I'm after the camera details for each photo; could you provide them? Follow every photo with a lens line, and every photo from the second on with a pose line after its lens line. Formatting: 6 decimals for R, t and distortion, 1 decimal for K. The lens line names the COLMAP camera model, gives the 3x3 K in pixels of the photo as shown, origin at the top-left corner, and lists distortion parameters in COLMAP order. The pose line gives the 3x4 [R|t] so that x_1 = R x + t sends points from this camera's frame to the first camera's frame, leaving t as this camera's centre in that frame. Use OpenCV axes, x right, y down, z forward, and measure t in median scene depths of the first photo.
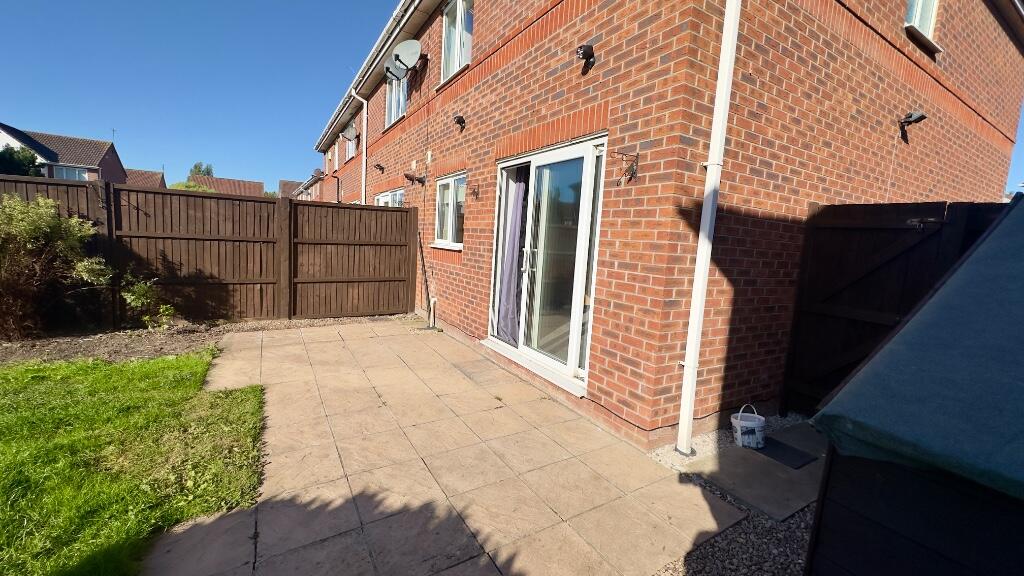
lens RADIAL K [[407.6, 0, 511.8], [0, 407.6, 285.4], [0, 0, 1]] dist [-0.001038, 0.000059]
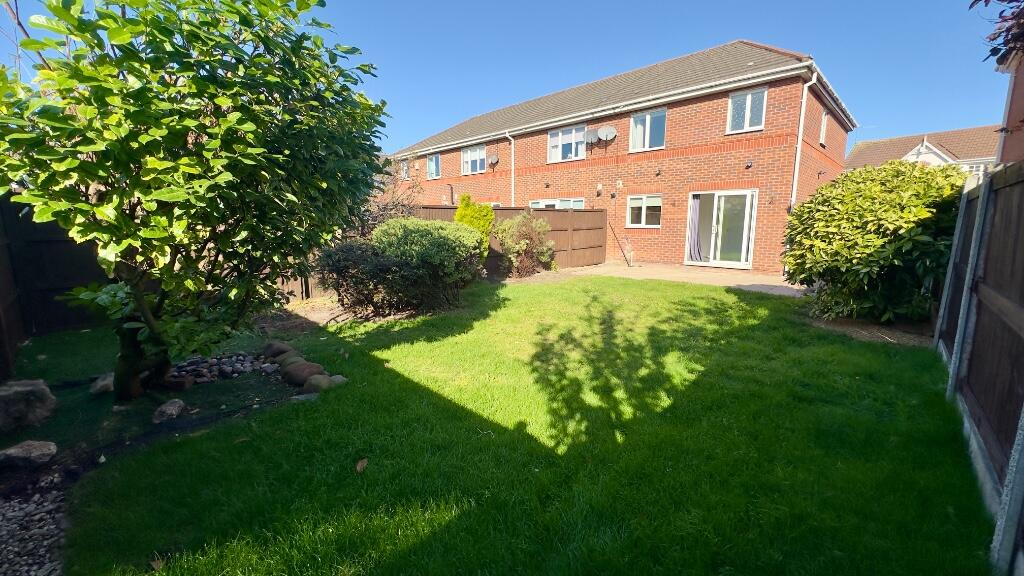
lens RADIAL K [[407.6, 0, 511.8], [0, 407.6, 285.4], [0, 0, 1]] dist [-0.001038, 0.000059]
pose [[0.969628, -0.092663, 0.226351, -1.852342], [0.081666, 0.995000, 0.057494, 0.045224], [-0.230547, -0.037263, 0.972348, -1.320737]]
